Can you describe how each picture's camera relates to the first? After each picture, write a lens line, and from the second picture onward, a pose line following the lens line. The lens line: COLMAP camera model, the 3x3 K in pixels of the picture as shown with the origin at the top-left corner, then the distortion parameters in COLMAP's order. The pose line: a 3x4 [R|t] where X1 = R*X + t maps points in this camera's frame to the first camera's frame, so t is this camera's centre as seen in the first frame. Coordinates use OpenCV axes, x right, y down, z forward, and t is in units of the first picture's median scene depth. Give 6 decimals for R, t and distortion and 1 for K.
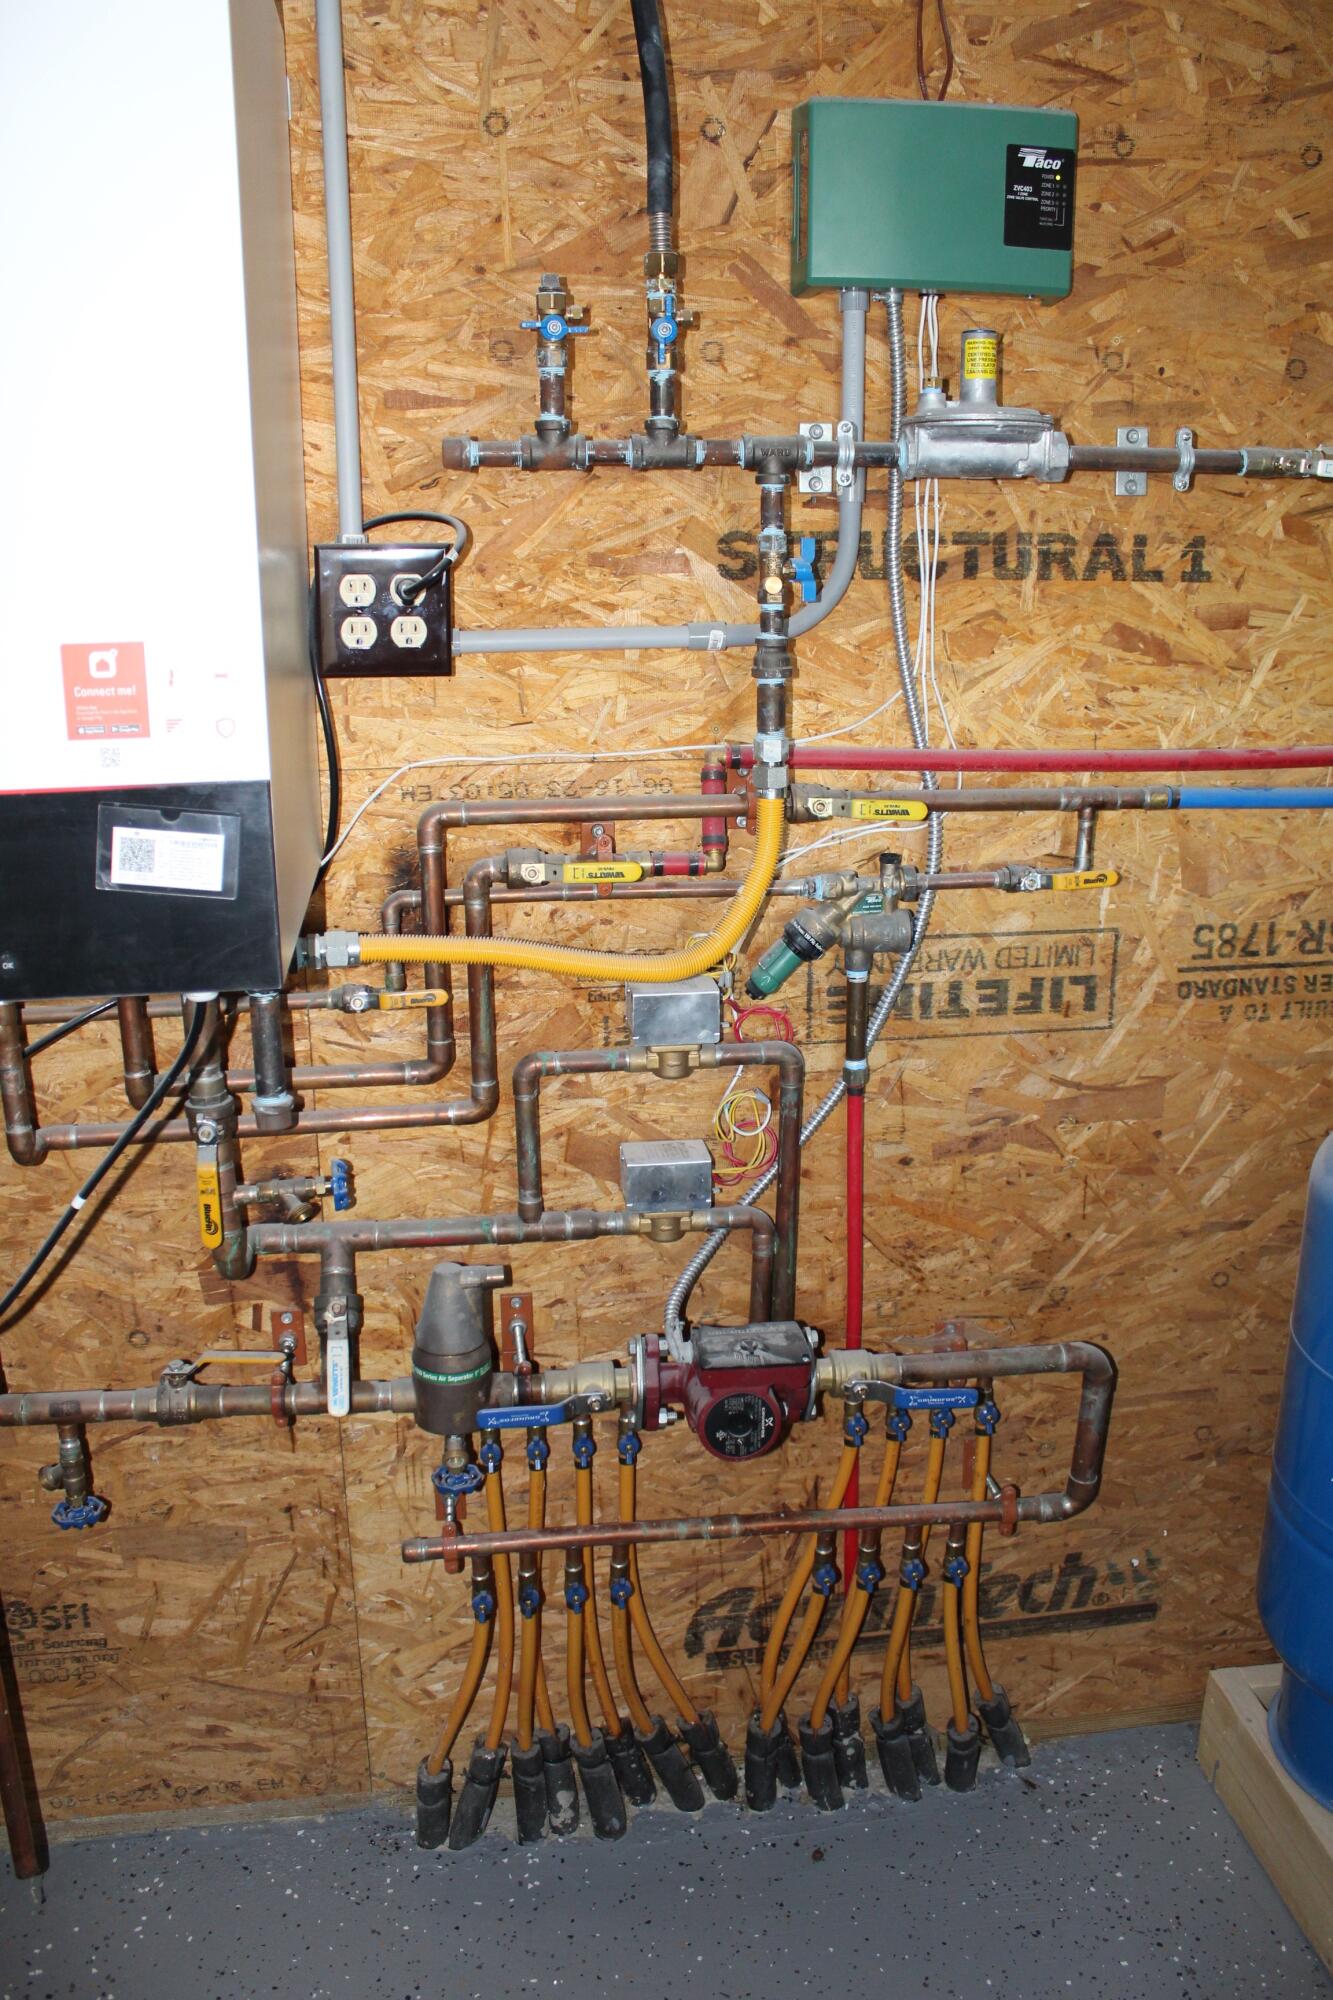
lens RADIAL K [[1611.0, 0, 666.5], [0, 1611.0, 1000.0], [0, 0, 1]] dist [-0.172647, 0.129968]
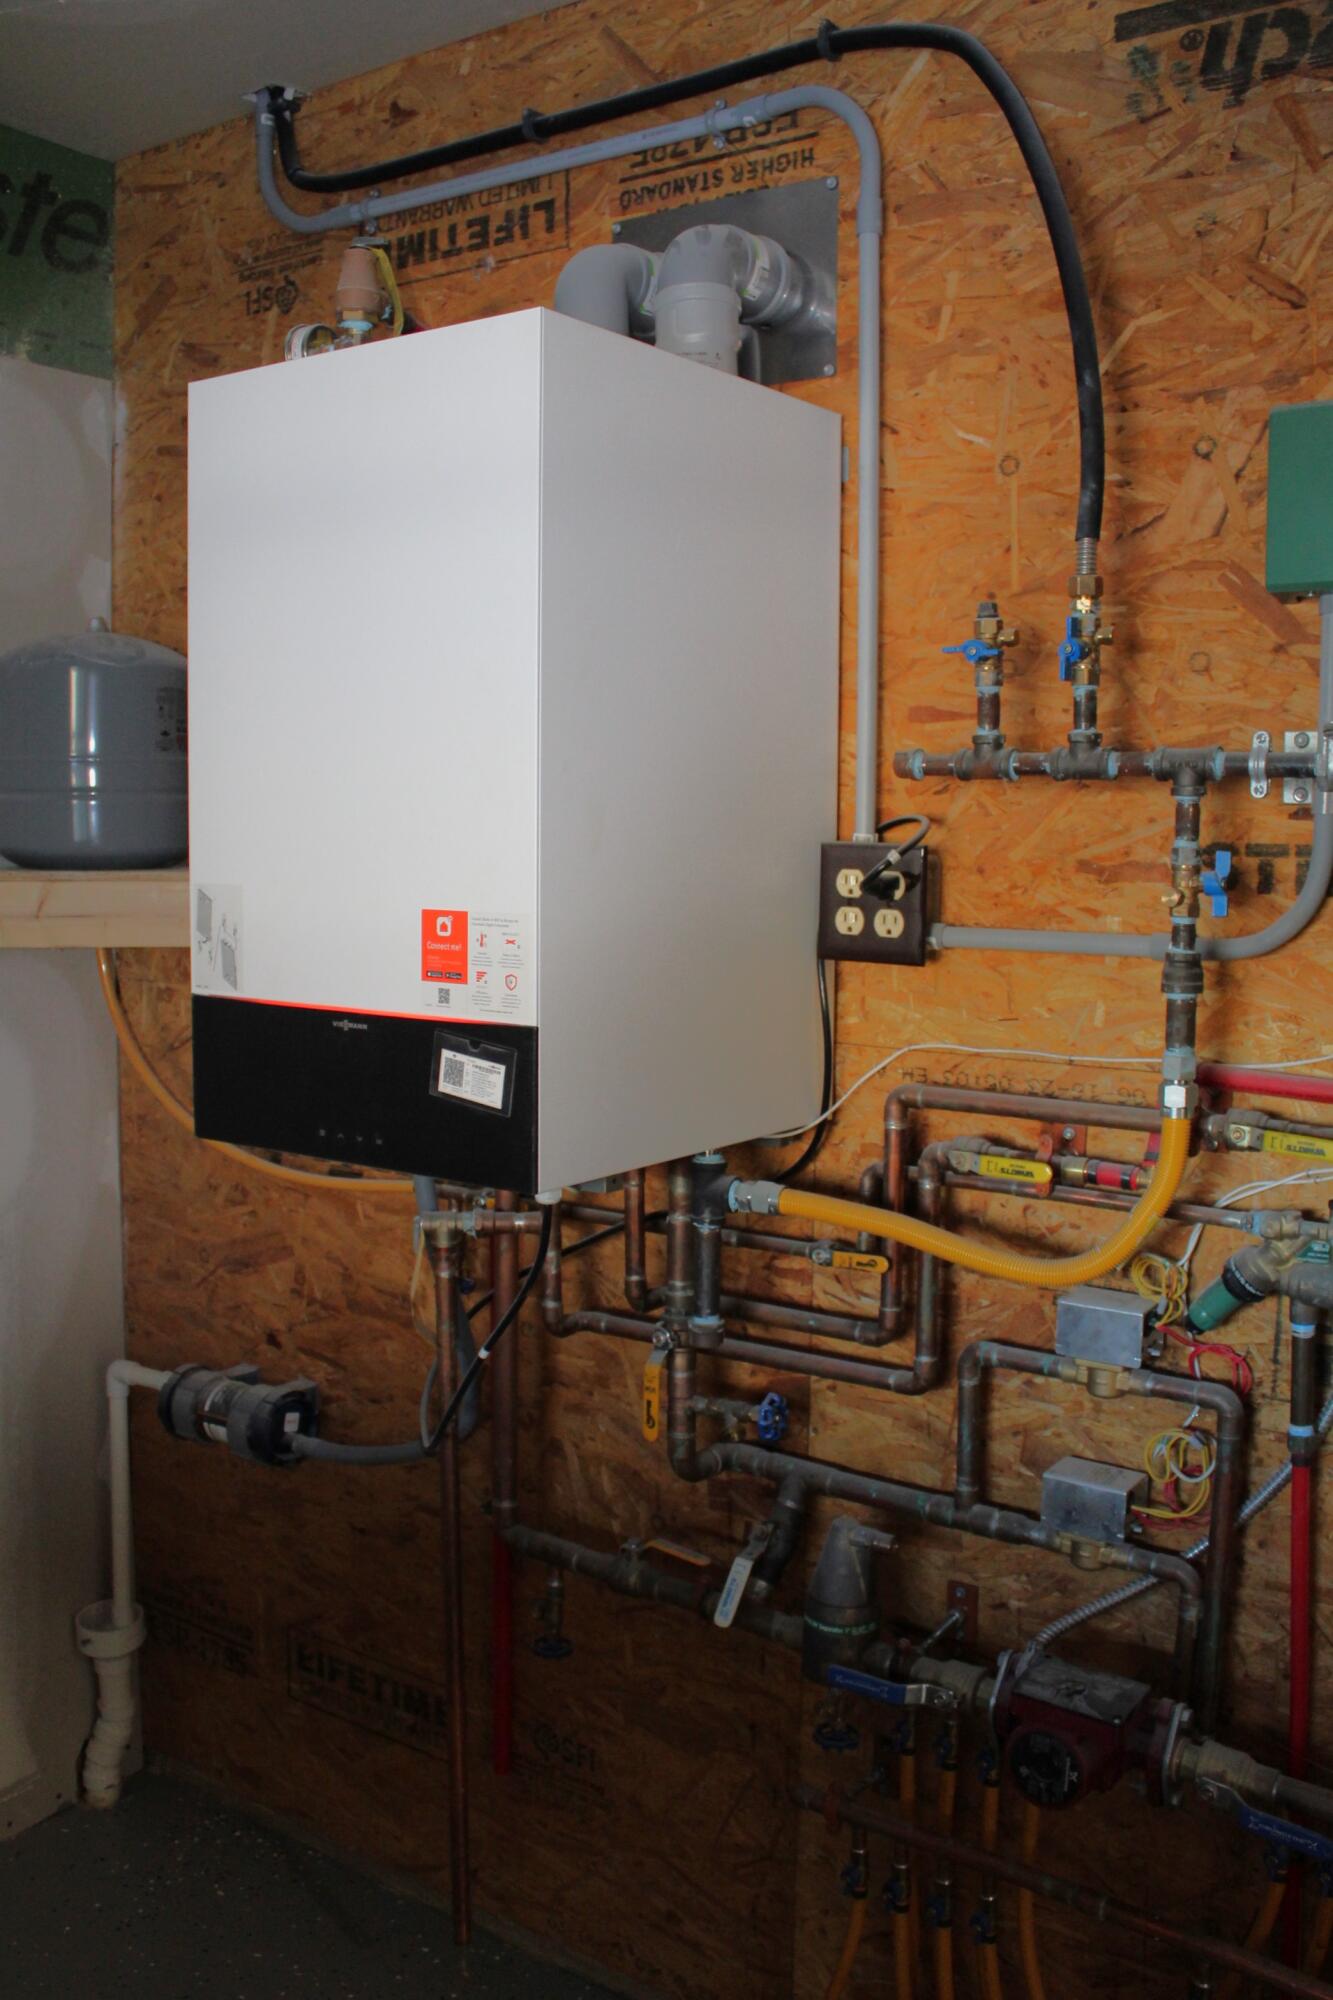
lens RADIAL K [[1731.2, 0, 666.5], [0, 1731.2, 1000.0], [0, 0, 1]] dist [-0.182602, 0.146346]
pose [[0.728363, 0.083726, -0.680056, 0.523761], [-0.203966, 0.974006, -0.098538, -0.032115], [0.654129, 0.210480, 0.726508, 0.050681]]
